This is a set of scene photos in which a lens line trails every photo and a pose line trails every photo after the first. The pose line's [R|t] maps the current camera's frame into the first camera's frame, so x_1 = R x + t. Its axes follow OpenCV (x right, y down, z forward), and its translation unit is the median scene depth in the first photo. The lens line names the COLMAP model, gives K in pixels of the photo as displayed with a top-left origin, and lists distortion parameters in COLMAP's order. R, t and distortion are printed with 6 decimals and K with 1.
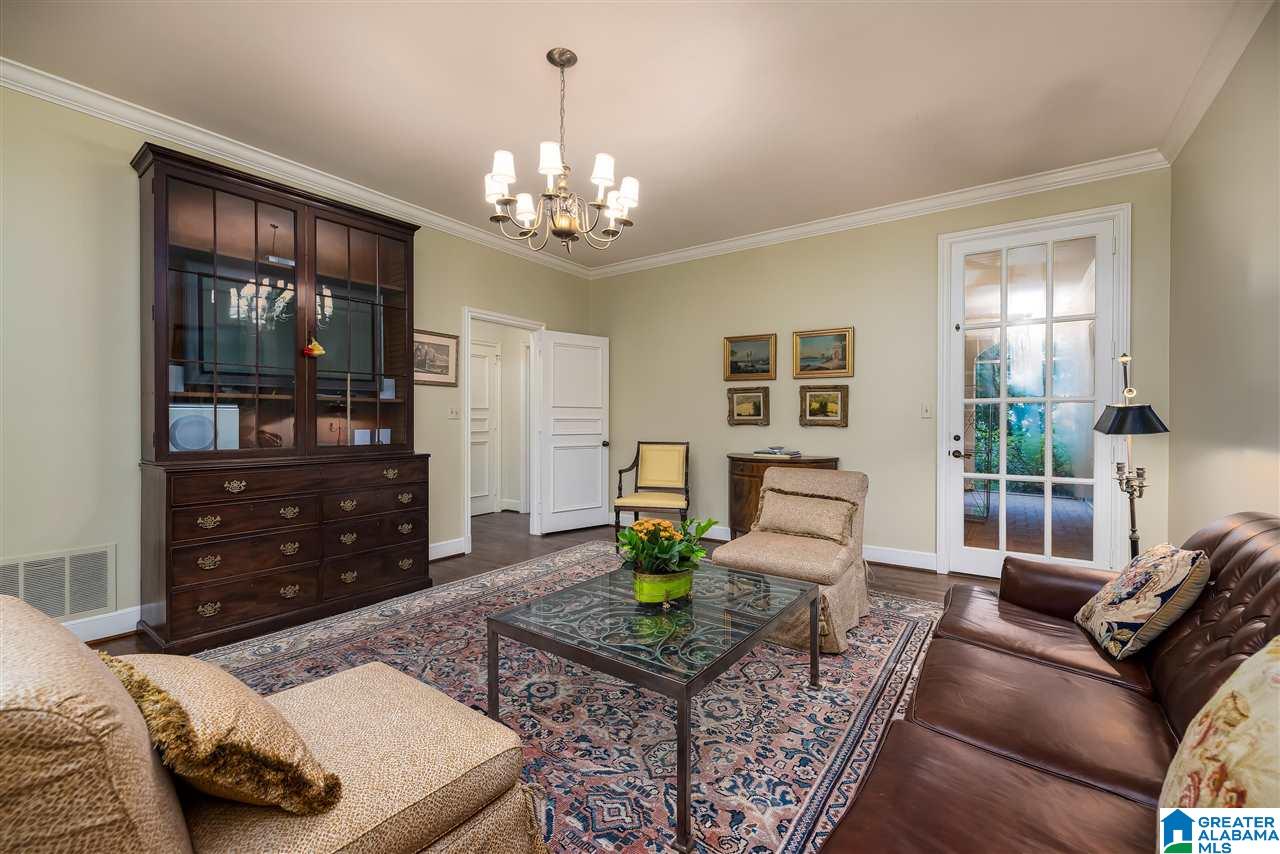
lens RADIAL K [[540.0, 0, 634.2], [0, 540.0, 423.3], [0, 0, 1]] dist [0.002282, -0.000557]
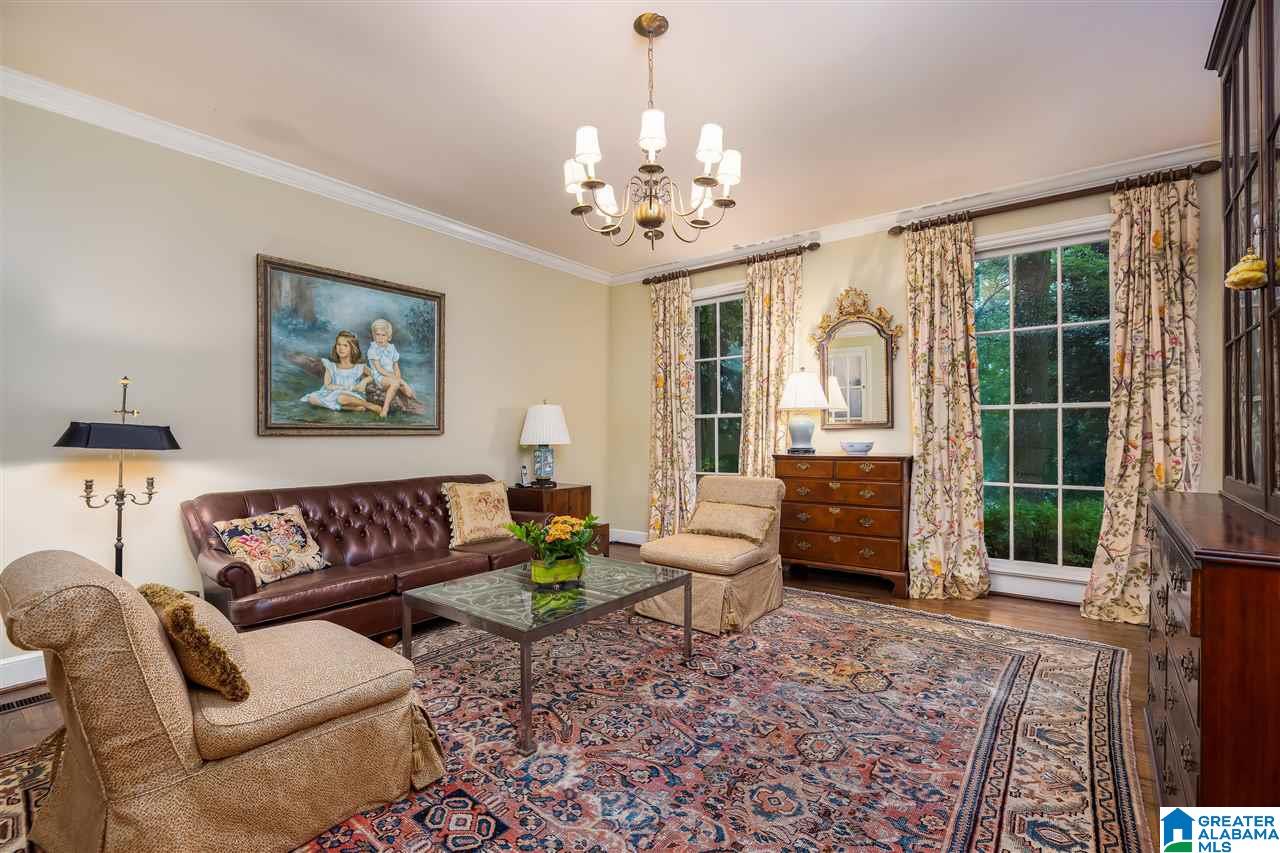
lens RADIAL K [[574.6, 0, 643.3], [0, 574.6, 429.2], [0, 0, 1]] dist [0.001127, 0.000063]
pose [[-0.999832, 0.008811, 0.016071, -0.147849], [0.008847, 0.999959, 0.002153, -0.015770], [-0.016052, 0.002295, -0.999869, 2.135930]]
